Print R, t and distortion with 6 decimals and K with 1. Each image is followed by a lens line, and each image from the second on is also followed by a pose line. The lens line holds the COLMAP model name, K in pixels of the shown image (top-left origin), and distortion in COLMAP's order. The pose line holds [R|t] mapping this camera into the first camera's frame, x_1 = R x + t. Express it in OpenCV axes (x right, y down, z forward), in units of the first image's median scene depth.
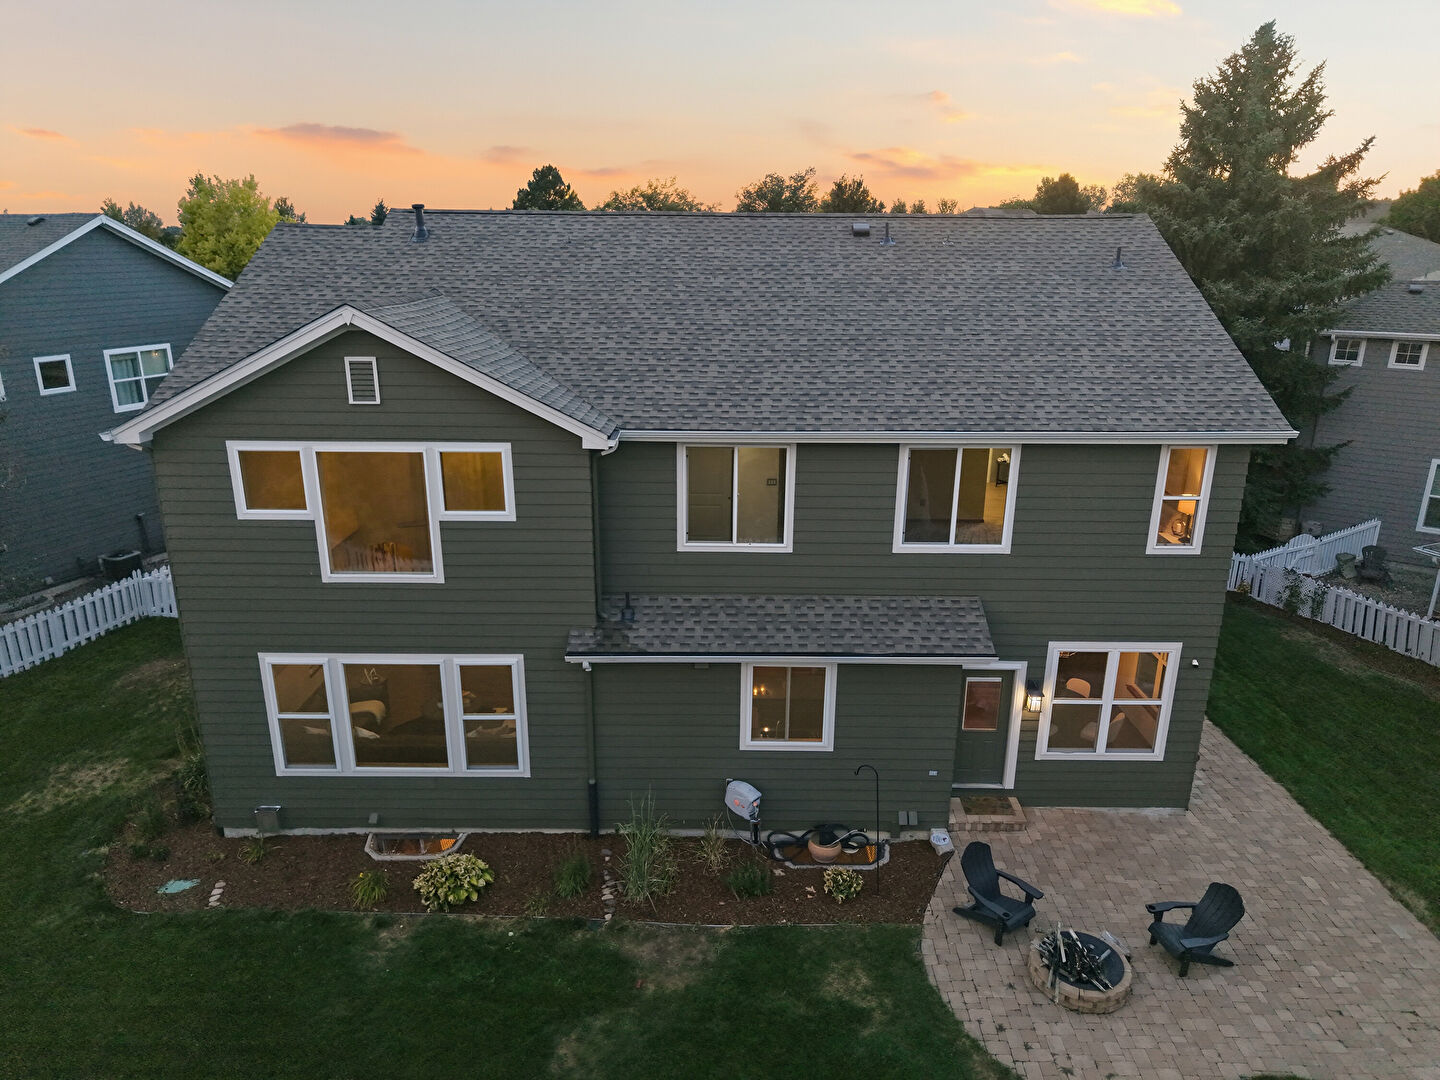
lens RADIAL K [[964.4, 0, 715.4], [0, 964.4, 555.2], [0, 0, 1]] dist [0.007355, -0.022690]
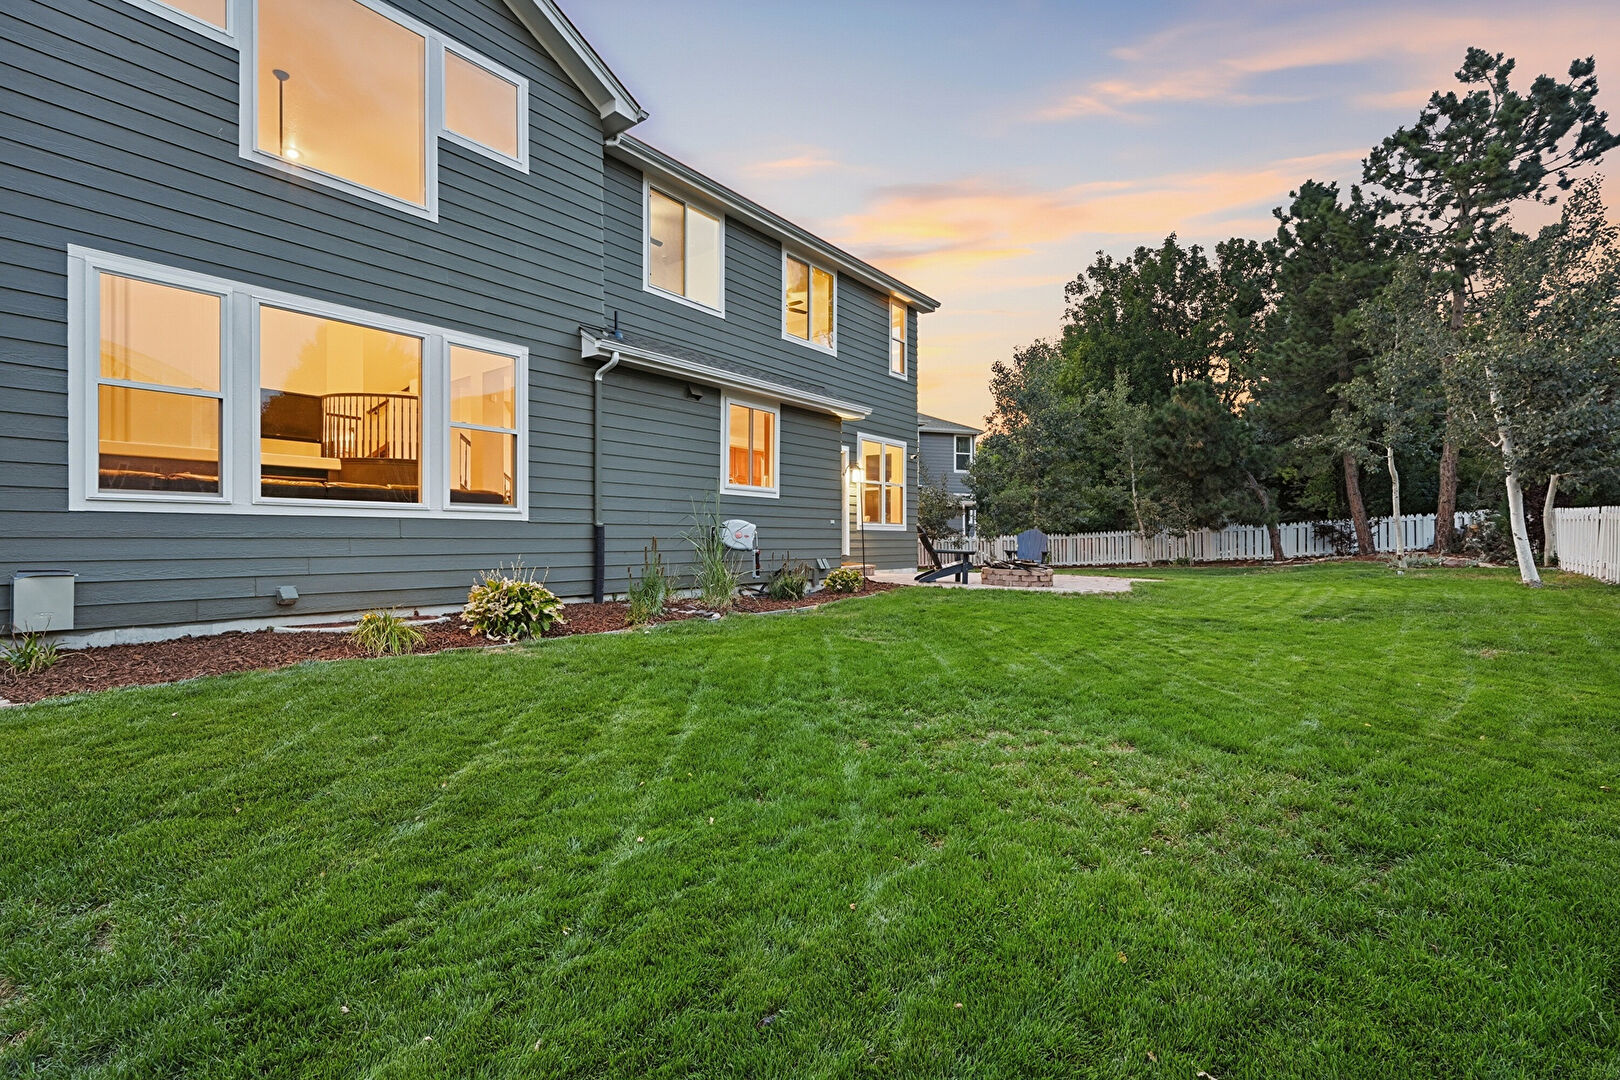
lens RADIAL K [[744.4, 0, 809.5], [0, 744.4, 541.6], [0, 0, 1]] dist [-0.000356, 0.000369]
pose [[0.602444, -0.003649, 0.798153, -0.522548], [0.247552, 0.951531, -0.182501, 0.402454], [-0.758802, 0.307530, 0.574147, 0.483627]]
